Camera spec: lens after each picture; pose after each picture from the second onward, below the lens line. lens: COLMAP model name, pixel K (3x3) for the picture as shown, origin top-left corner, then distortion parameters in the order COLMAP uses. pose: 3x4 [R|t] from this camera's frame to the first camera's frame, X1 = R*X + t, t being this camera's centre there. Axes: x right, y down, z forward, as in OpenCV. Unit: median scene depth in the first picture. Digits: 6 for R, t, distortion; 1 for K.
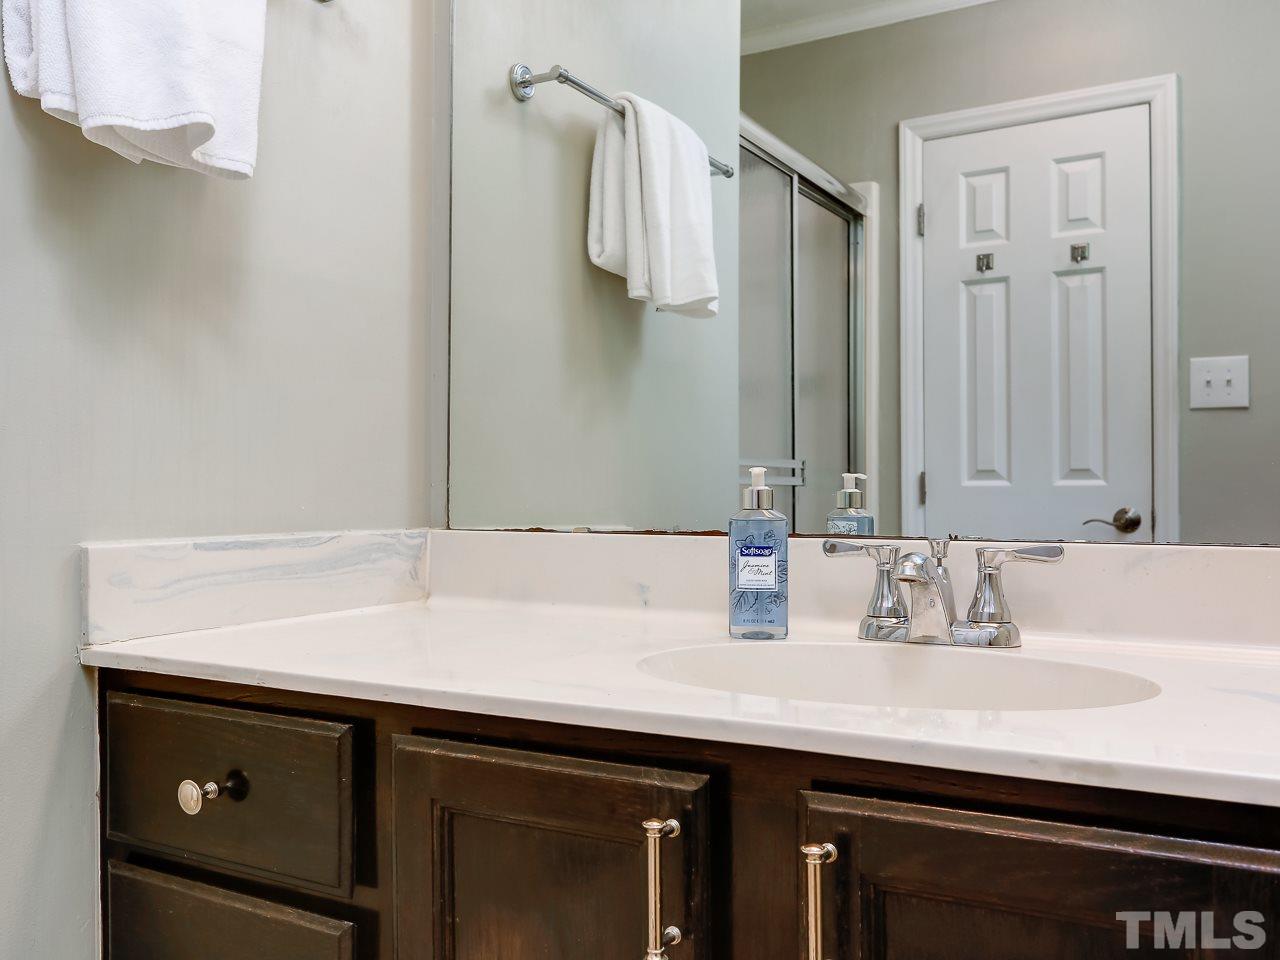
lens RADIAL K [[1173.8, 0, 638.0], [0, 1173.8, 480.4], [0, 0, 1]] dist [-0.013931, 0.000000]
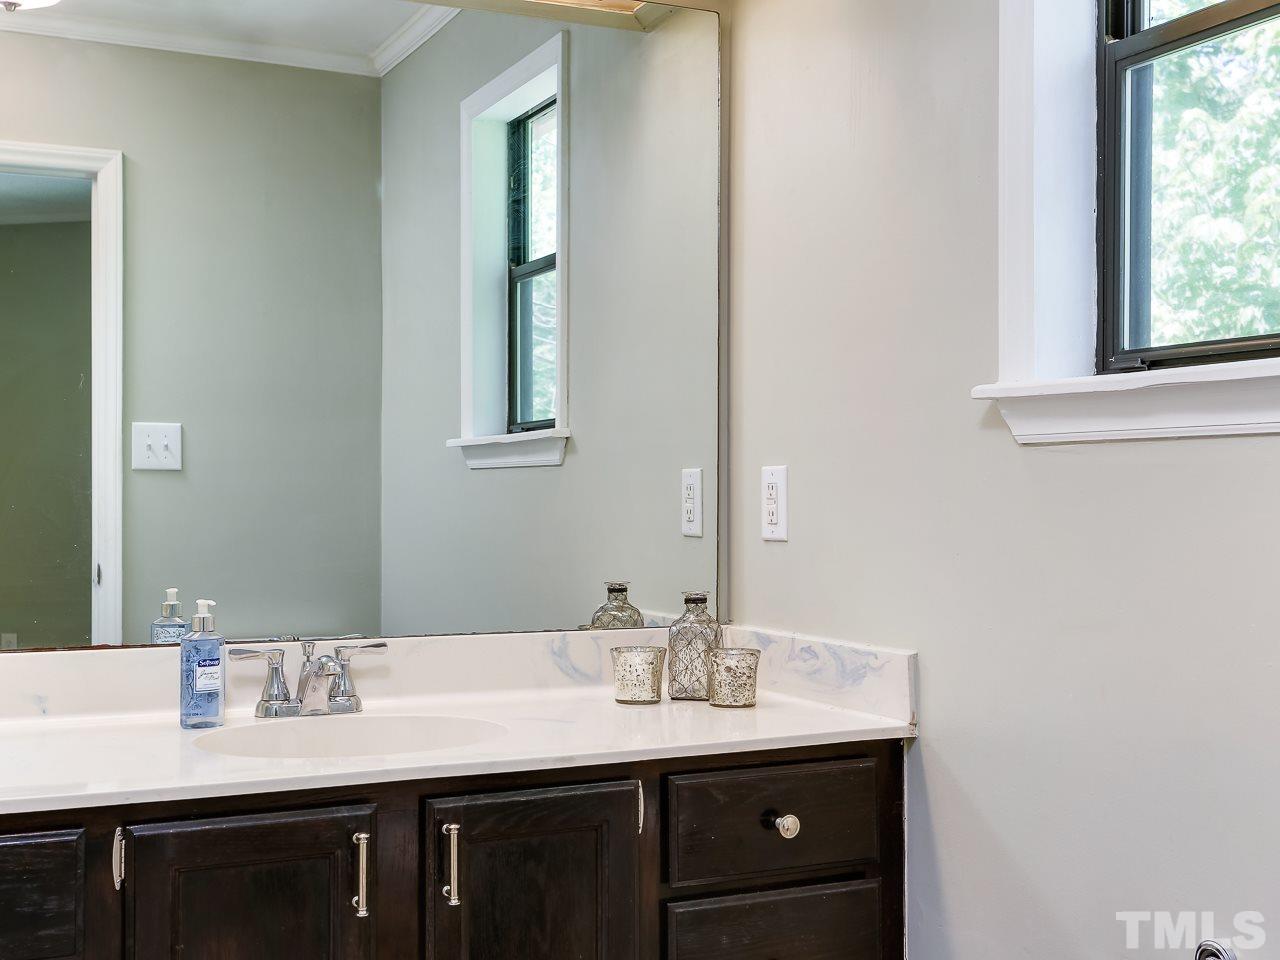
lens RADIAL K [[1488.1, 0, 638.2], [0, 1488.1, 481.1], [0, 0, 1]] dist [-0.021846, 0.000000]
pose [[0.558624, 0.003907, 0.829412, -1.050152], [-0.010466, 0.999942, 0.002339, -0.159118], [-0.829355, -0.009987, 0.558633, -0.369898]]
